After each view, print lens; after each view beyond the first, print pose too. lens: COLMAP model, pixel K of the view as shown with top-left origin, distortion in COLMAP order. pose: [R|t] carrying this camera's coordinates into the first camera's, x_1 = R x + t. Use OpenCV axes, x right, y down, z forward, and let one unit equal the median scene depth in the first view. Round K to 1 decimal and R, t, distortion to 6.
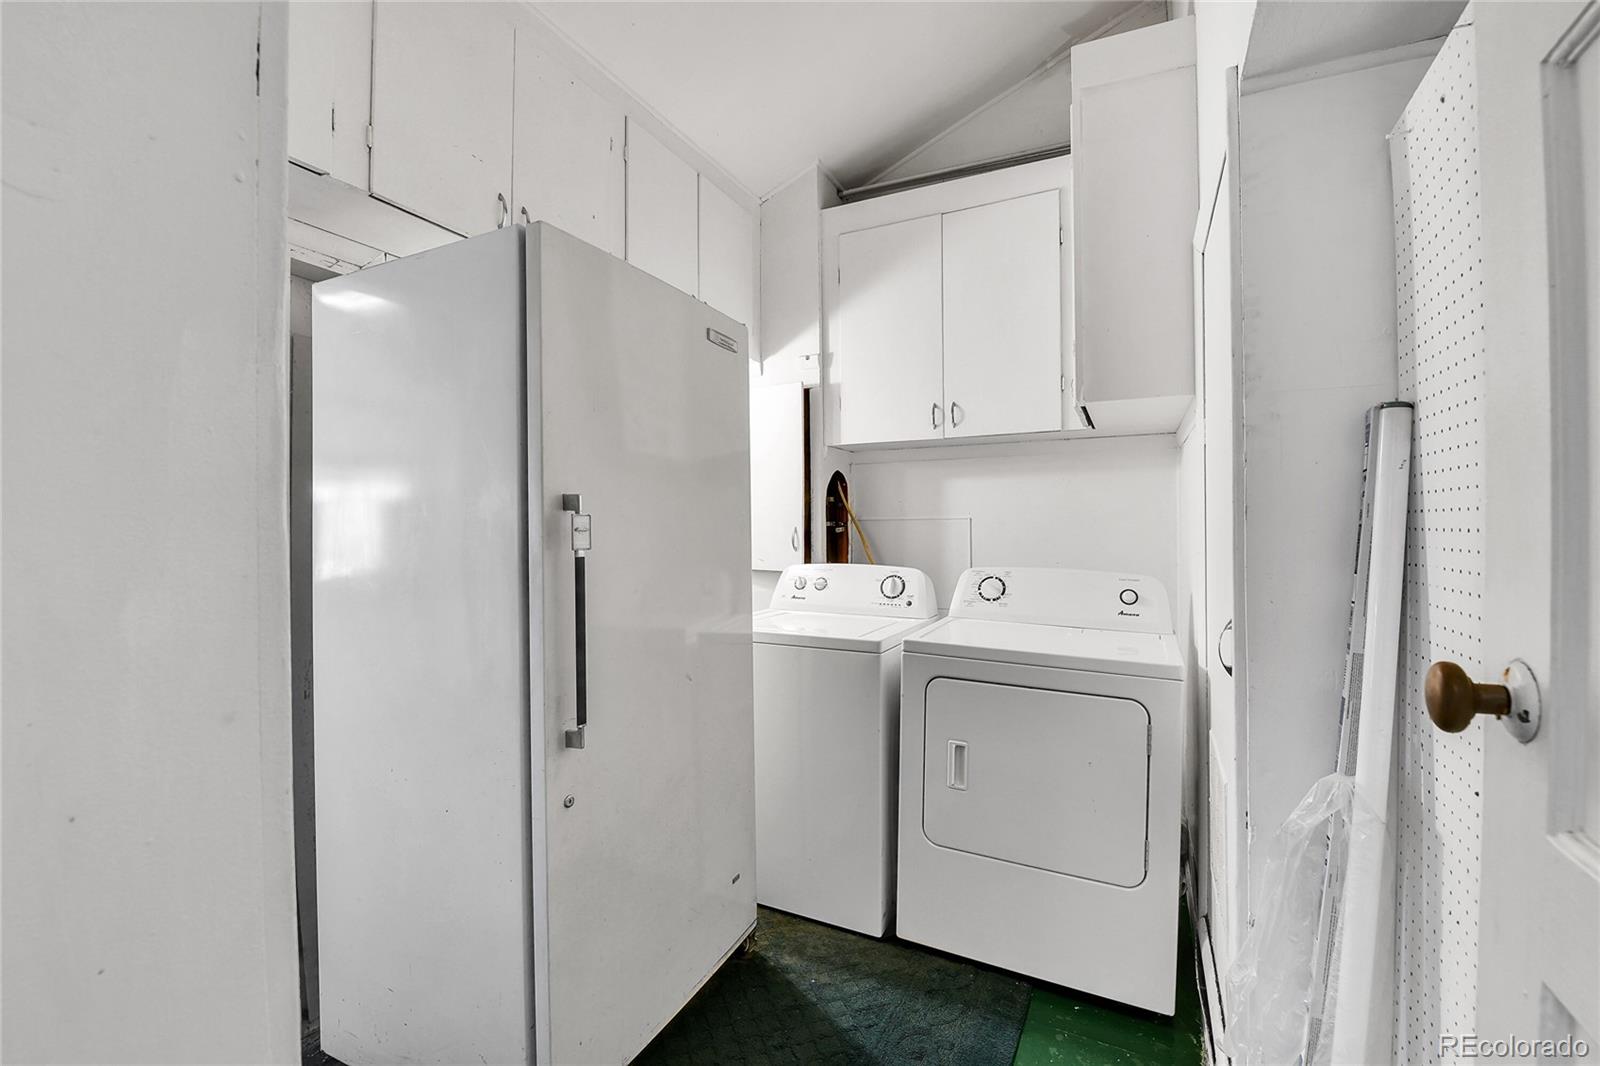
lens RADIAL K [[692.4, 0, 801.1], [0, 692.4, 530.8], [0, 0, 1]] dist [-0.007067, -0.005457]
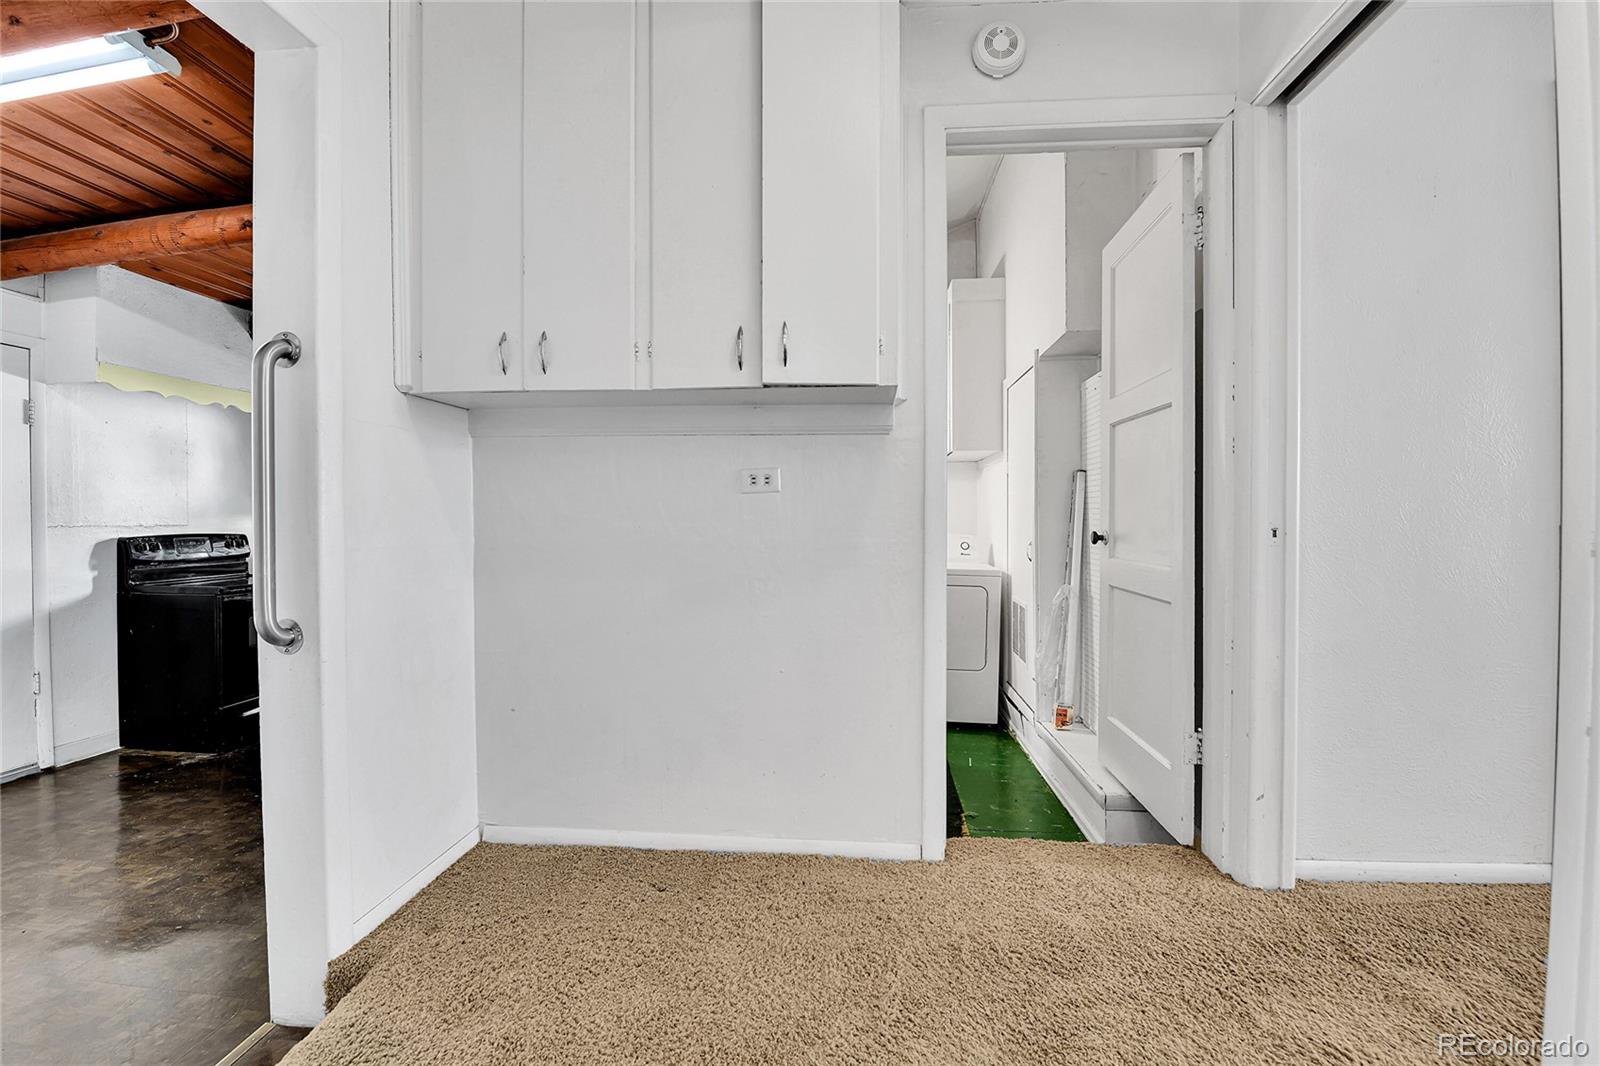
lens RADIAL K [[692.4, 0, 790.7], [0, 692.4, 530.8], [0, 0, 1]] dist [-0.007067, -0.005457]
pose [[0.941431, -0.004974, 0.337170, -1.536413], [0.000470, 0.999910, 0.013439, 0.057232], [-0.337206, -0.012494, 0.941348, -1.623602]]
